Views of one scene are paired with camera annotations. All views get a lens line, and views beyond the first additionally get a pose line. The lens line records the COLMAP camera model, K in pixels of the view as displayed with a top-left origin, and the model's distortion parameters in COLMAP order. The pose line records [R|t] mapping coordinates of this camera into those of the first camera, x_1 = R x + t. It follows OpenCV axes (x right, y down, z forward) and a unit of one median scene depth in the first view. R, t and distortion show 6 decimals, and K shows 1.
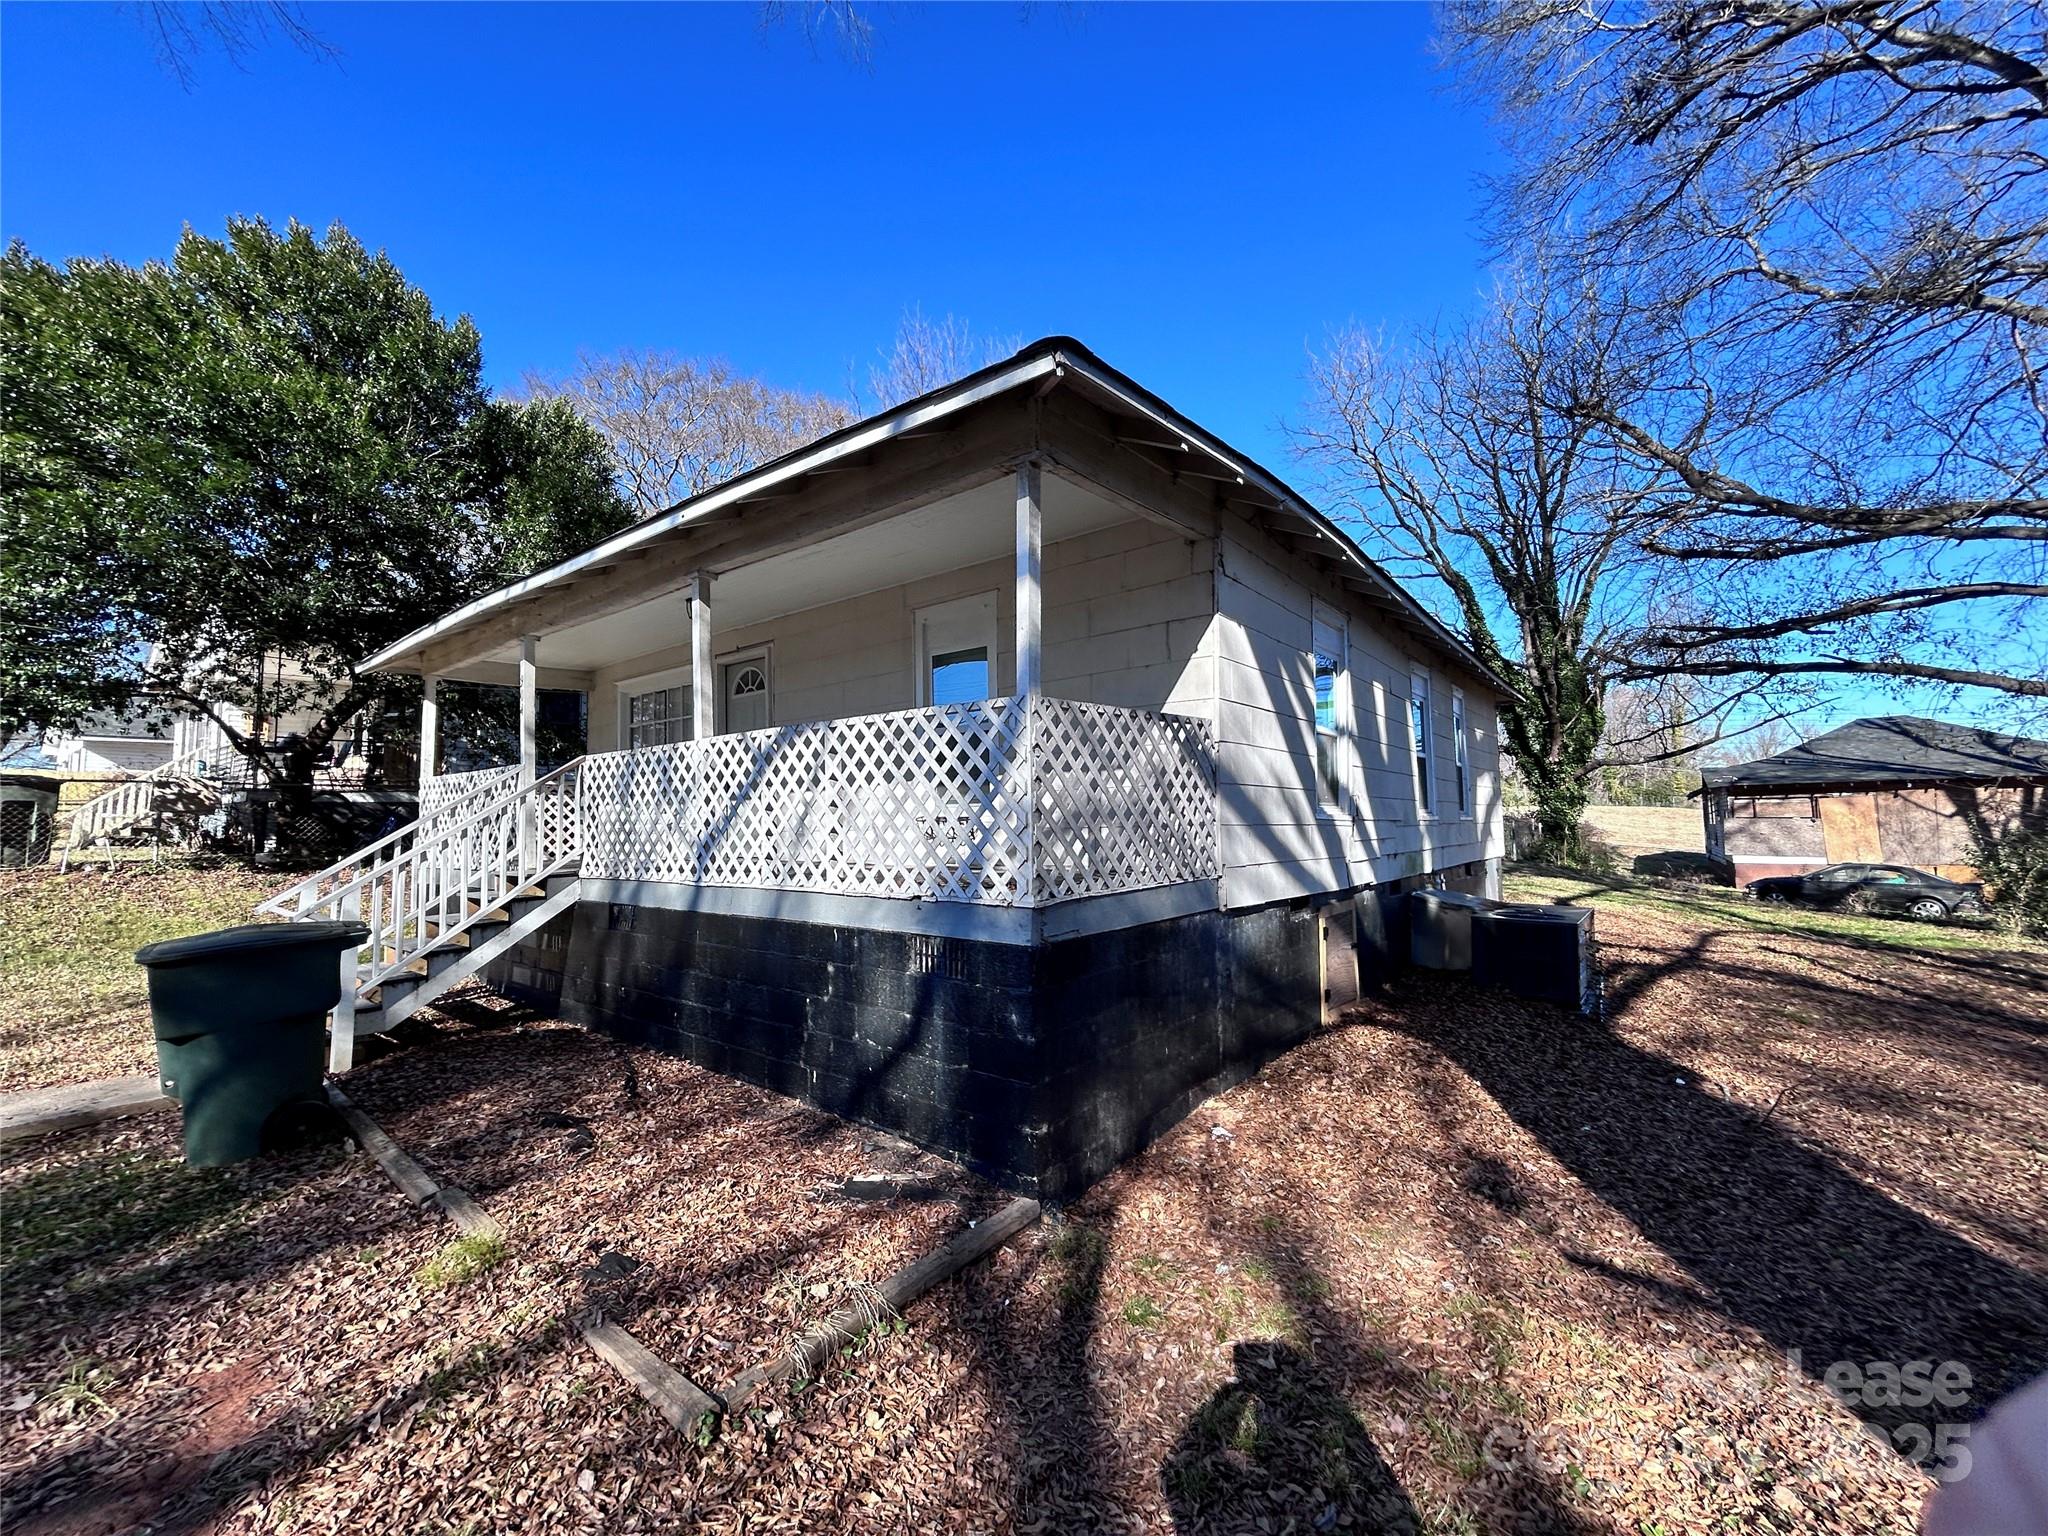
lens RADIAL K [[825.2, 0, 1019.8], [0, 825.2, 783.9], [0, 0, 1]] dist [-0.008077, 0.001593]
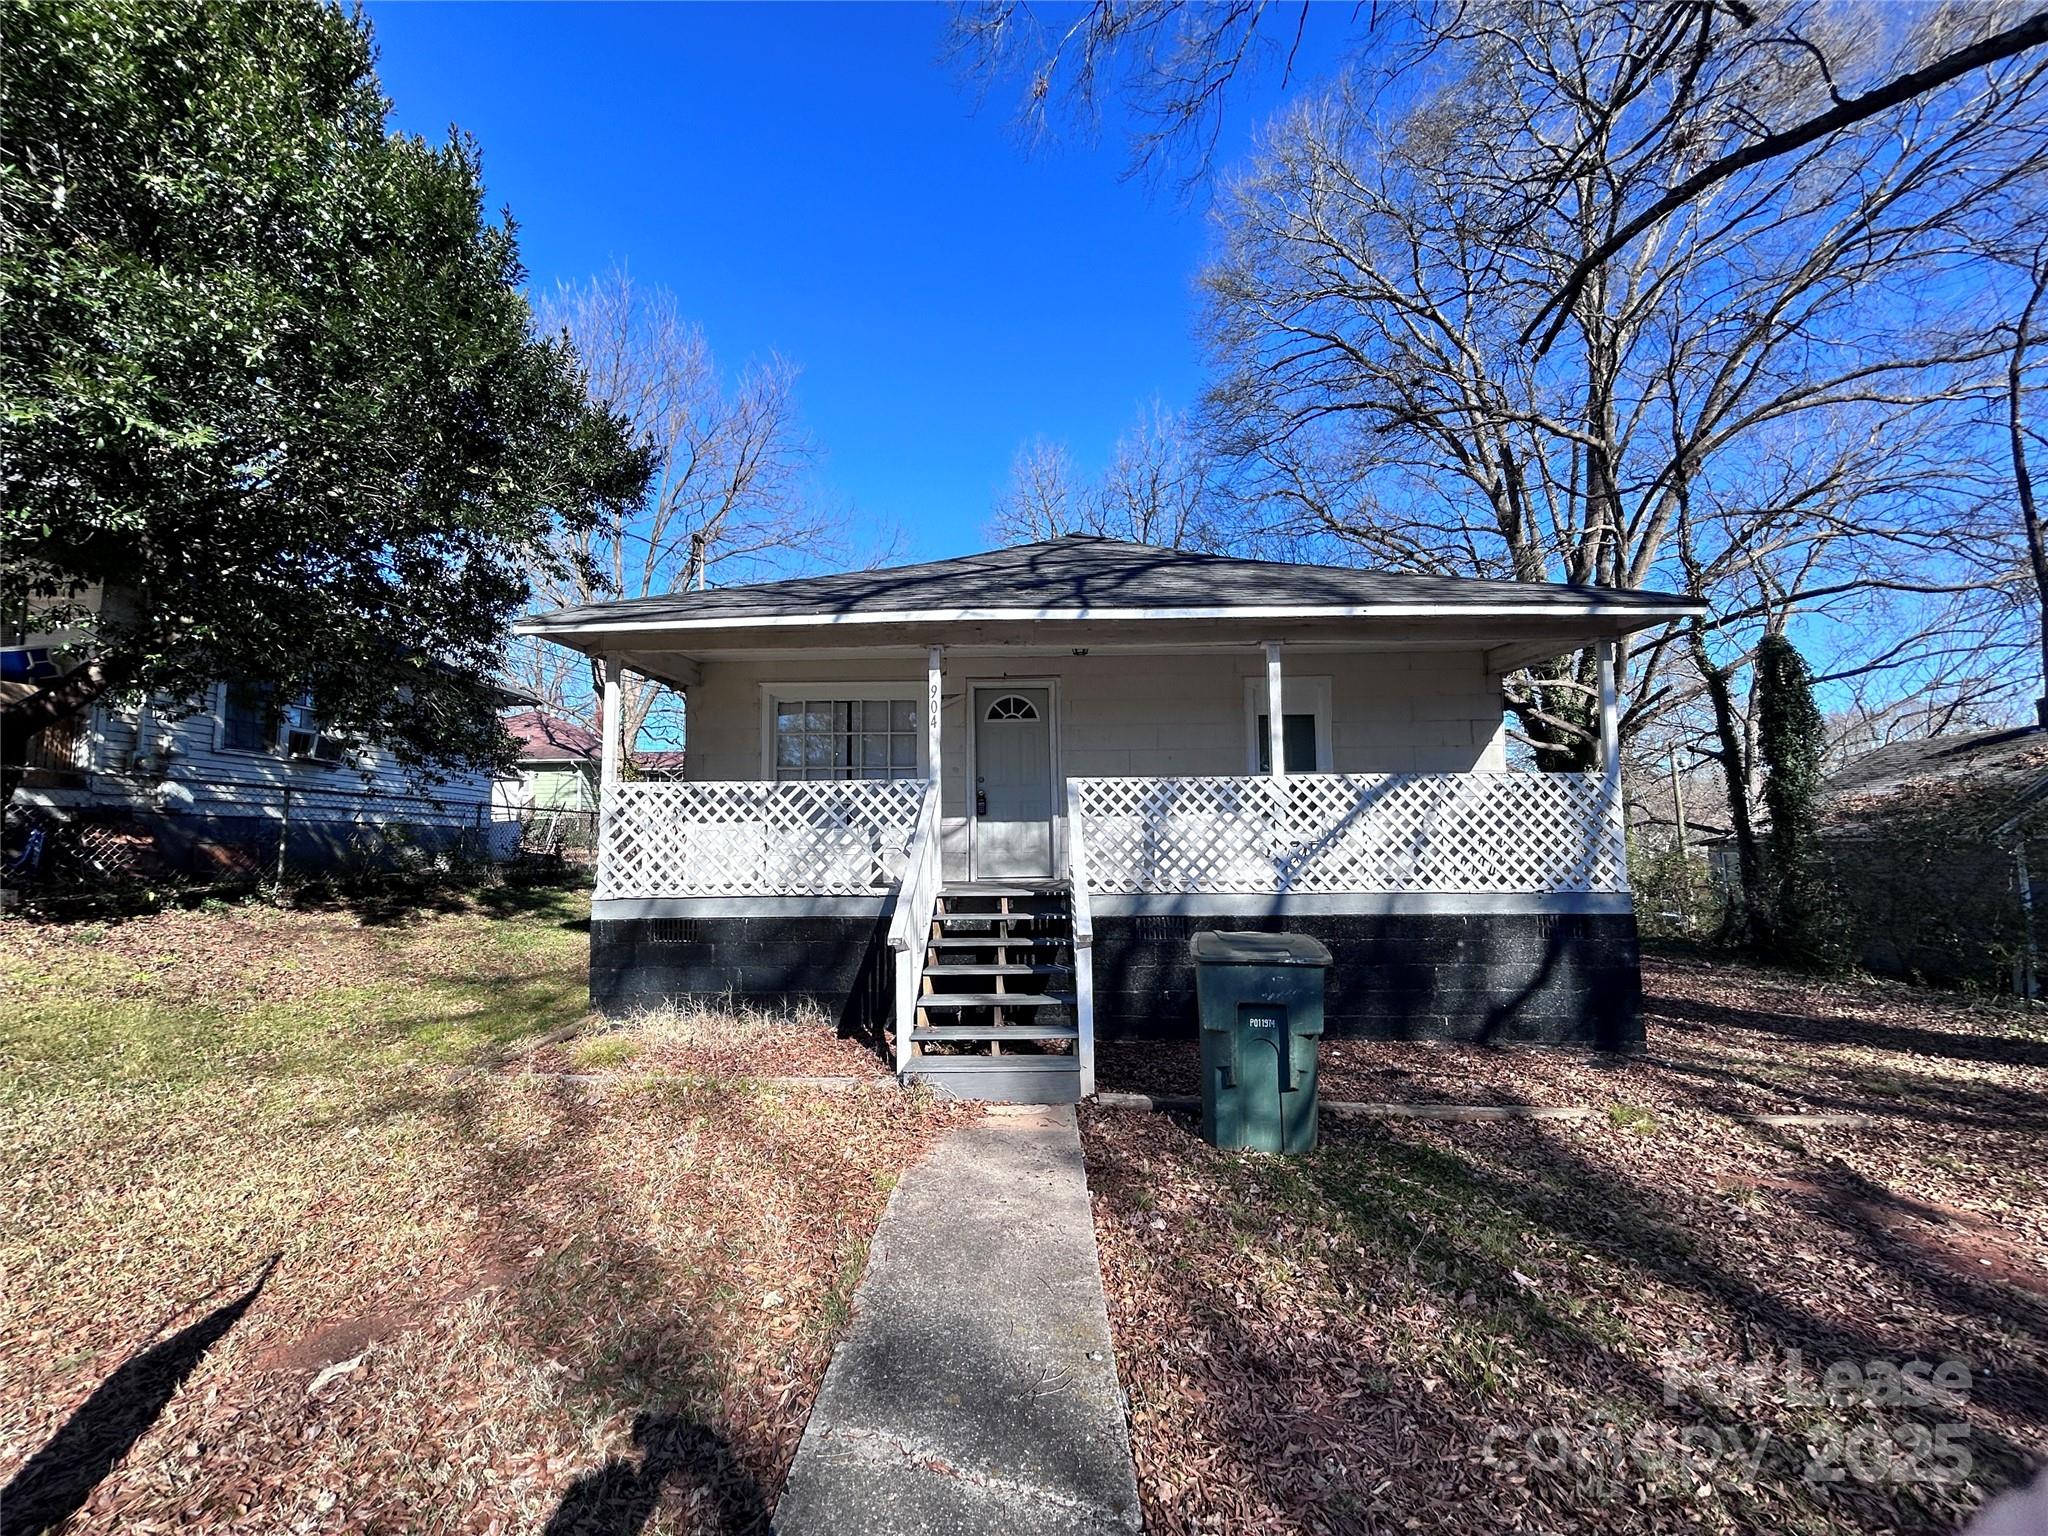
lens RADIAL K [[825.2, 0, 1022.5], [0, 825.2, 760.9], [0, 0, 1]] dist [-0.008077, 0.001593]
pose [[0.813032, 0.064419, 0.578644, -1.602376], [-0.032670, 0.997342, -0.065128, 0.020204], [-0.581302, 0.034047, 0.812975, 0.242146]]
